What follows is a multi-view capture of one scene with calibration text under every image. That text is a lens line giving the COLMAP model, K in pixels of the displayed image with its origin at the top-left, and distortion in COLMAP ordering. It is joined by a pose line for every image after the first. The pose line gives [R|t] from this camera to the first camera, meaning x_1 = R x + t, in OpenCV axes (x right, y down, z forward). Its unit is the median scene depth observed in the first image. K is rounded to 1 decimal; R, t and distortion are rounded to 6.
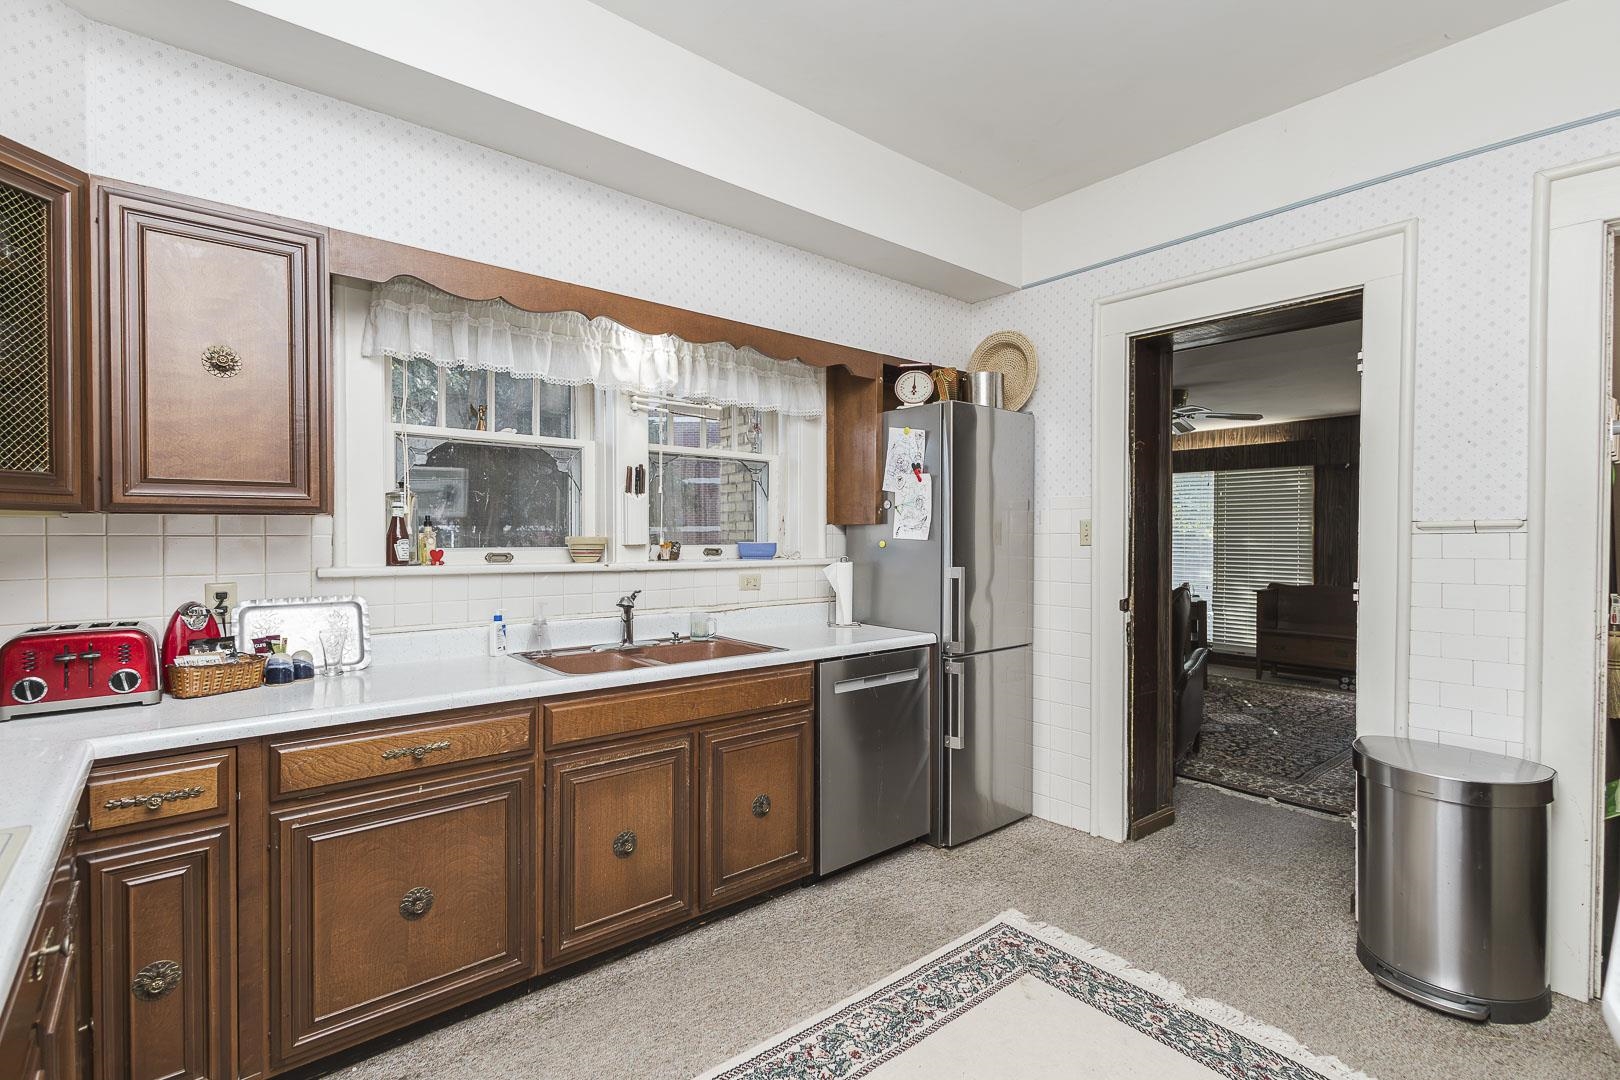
lens RADIAL K [[742.8, 0, 804.3], [0, 742.8, 539.0], [0, 0, 1]] dist [0.001562, 0.000067]
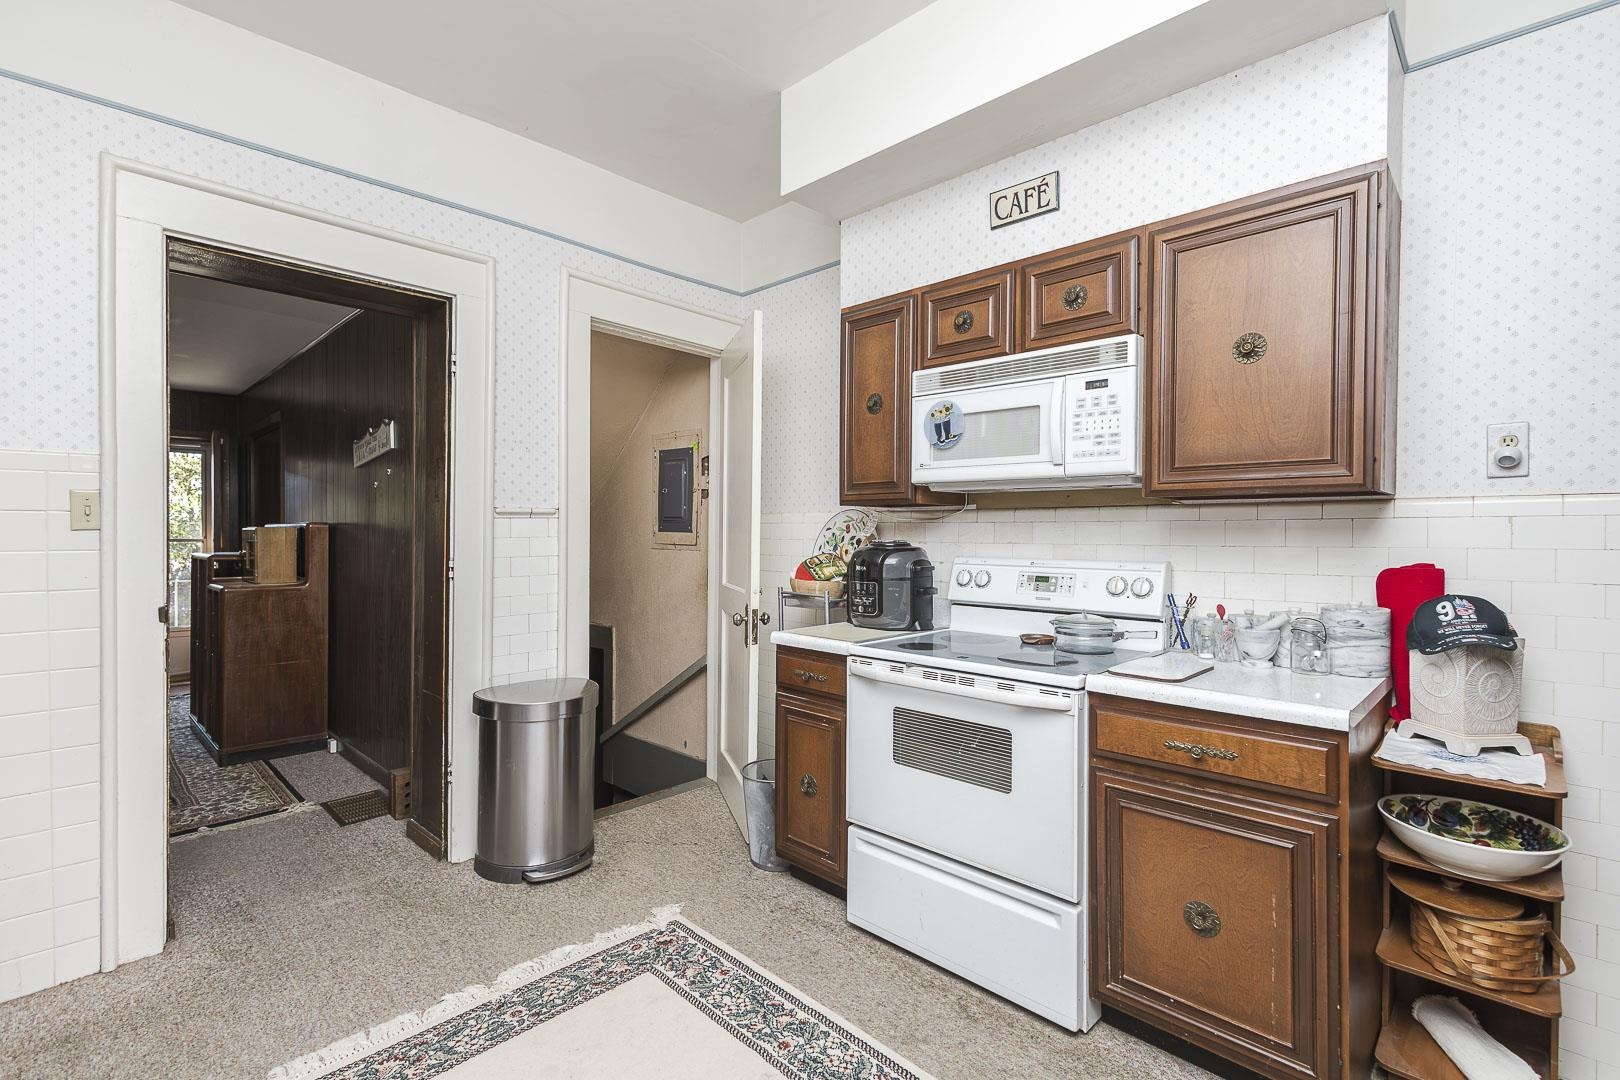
lens RADIAL K [[742.8, 0, 813.7], [0, 742.8, 540.3], [0, 0, 1]] dist [0.001562, 0.000067]
pose [[-0.117117, -0.010885, 0.993058, -0.406882], [-0.000565, 0.999940, 0.010894, 0.015450], [-0.993118, 0.000715, -0.117116, 0.566016]]
